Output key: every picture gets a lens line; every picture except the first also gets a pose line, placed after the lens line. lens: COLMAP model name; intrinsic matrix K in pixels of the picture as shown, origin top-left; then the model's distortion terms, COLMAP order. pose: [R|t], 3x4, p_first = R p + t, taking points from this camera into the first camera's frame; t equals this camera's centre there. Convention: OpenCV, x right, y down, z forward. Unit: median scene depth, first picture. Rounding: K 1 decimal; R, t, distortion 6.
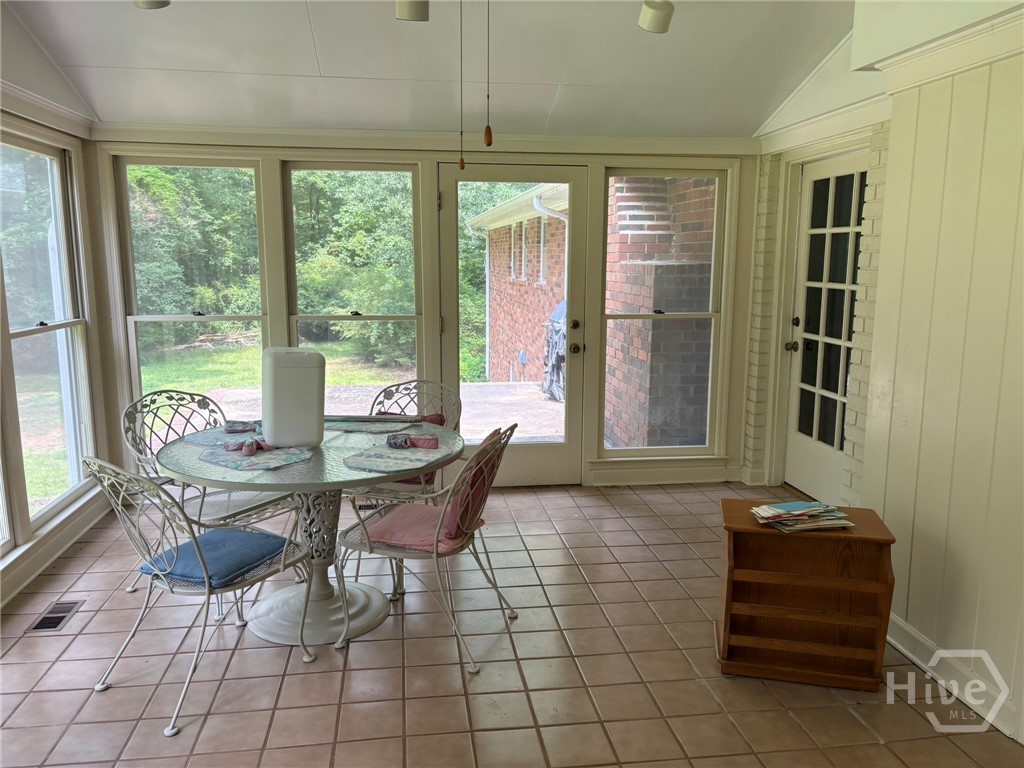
lens RADIAL K [[784.1, 0, 513.0], [0, 784.1, 383.8], [0, 0, 1]] dist [0.038030, -0.003304]
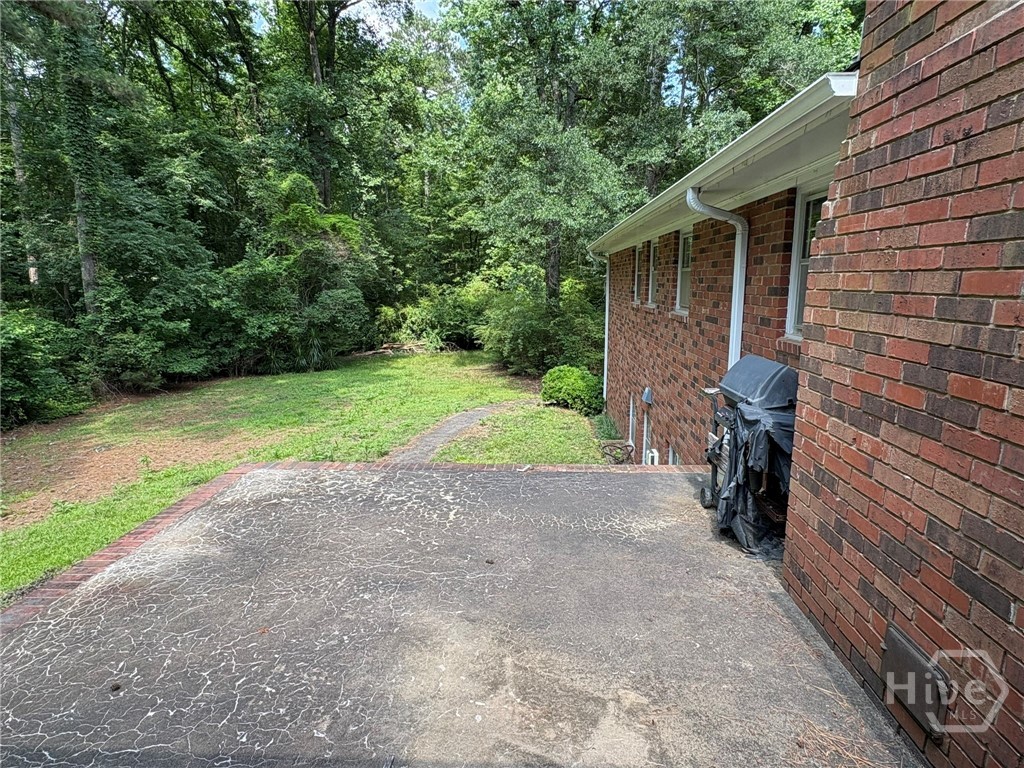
lens RADIAL K [[551.2, 0, 508.1], [0, 551.2, 384.8], [0, 0, 1]] dist [-0.000260, 0.000531]
pose [[0.979351, 0.024209, -0.200712, -0.008347], [-0.019055, 0.999438, 0.027570, -0.029064], [0.201267, -0.023177, 0.979262, 0.177778]]
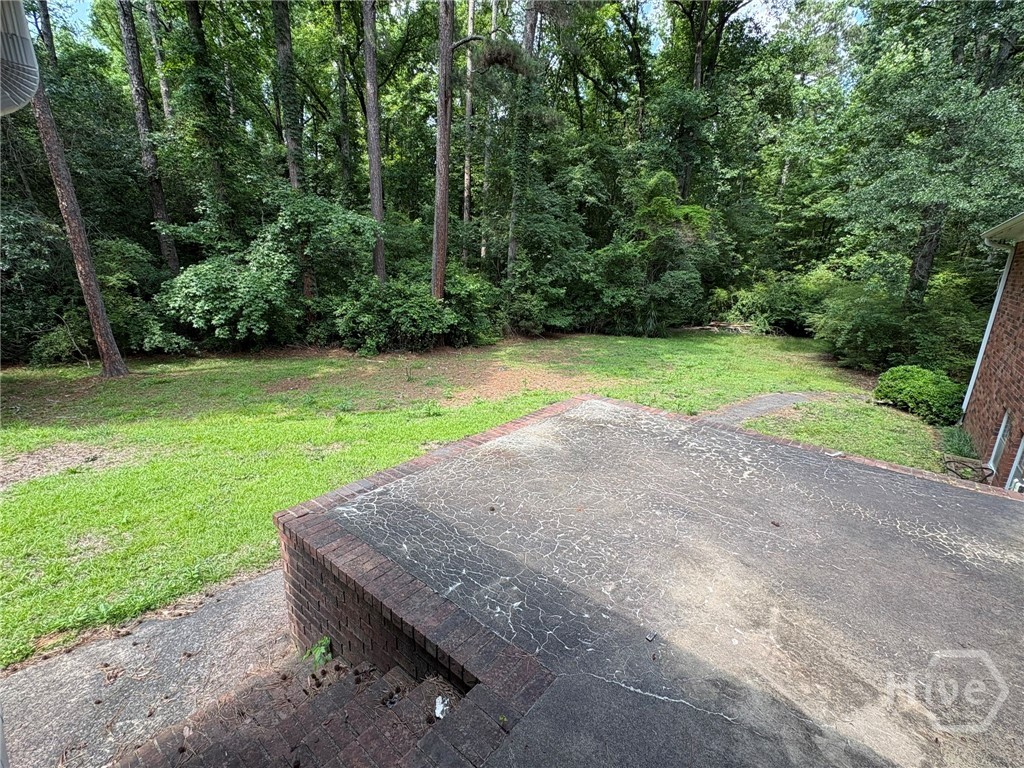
lens RADIAL K [[455.7, 0, 512.9], [0, 455.7, 384.5], [0, 0, 1]] dist [-0.000564, 0.000259]
pose [[0.667049, 0.211108, -0.714478, -0.007132], [-0.147002, 0.977455, 0.151566, -0.026574], [0.730367, 0.003928, 0.683043, 0.175456]]
